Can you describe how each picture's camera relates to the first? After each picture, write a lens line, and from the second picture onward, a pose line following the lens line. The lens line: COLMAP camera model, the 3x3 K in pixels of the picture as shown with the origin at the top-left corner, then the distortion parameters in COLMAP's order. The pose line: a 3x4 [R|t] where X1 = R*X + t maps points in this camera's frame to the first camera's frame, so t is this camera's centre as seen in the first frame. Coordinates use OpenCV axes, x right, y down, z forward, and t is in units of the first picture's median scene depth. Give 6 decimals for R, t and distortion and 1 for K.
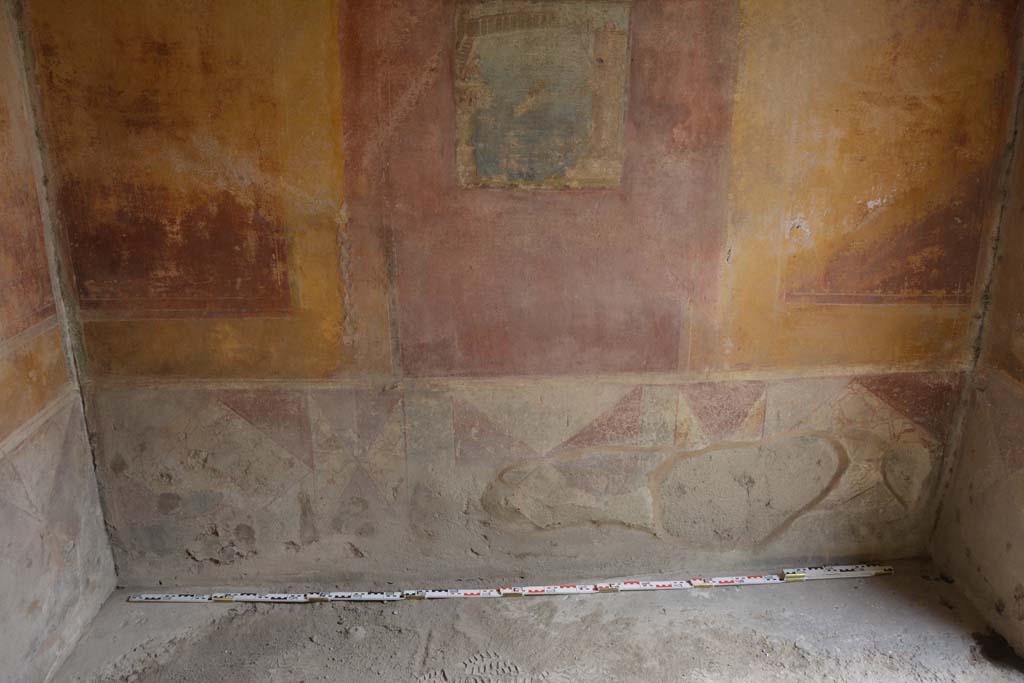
lens RADIAL K [[790.3, 0, 512.0], [0, 790.3, 341.5], [0, 0, 1]] dist [-0.165109, 0.114977]
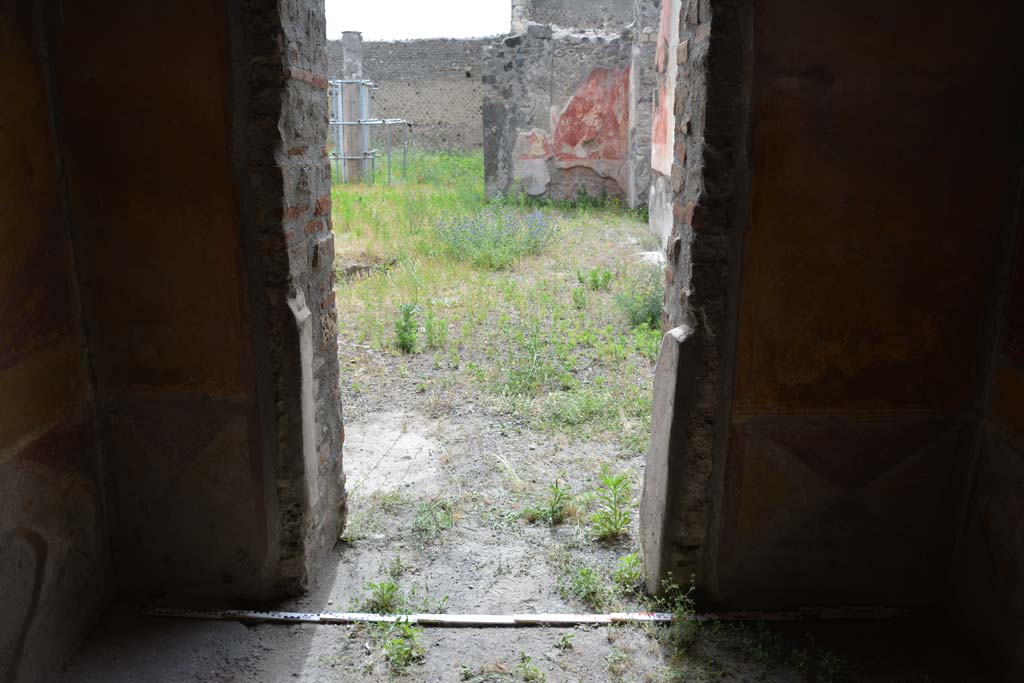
lens RADIAL K [[790.3, 0, 512.0], [0, 790.3, 341.5], [0, 0, 1]] dist [-0.165109, 0.114977]
pose [[0.046007, -0.263941, 0.963441, -0.307047], [0.289850, 0.926497, 0.239979, -0.112562], [-0.955966, 0.268212, 0.119128, 0.342618]]
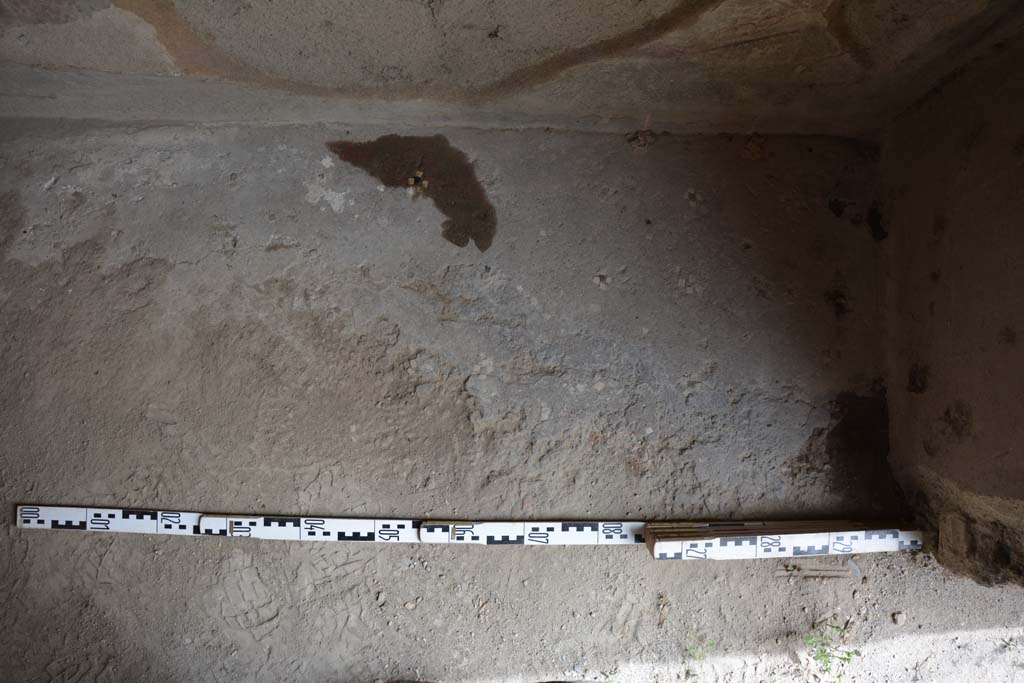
lens RADIAL K [[790.3, 0, 512.0], [0, 790.3, 341.5], [0, 0, 1]] dist [-0.165109, 0.114977]
pose [[0.997594, 0.059335, 0.035845, 0.357786], [-0.058034, 0.432014, 0.899998, -0.063648], [0.037916, -0.899913, 0.434418, 0.753550]]
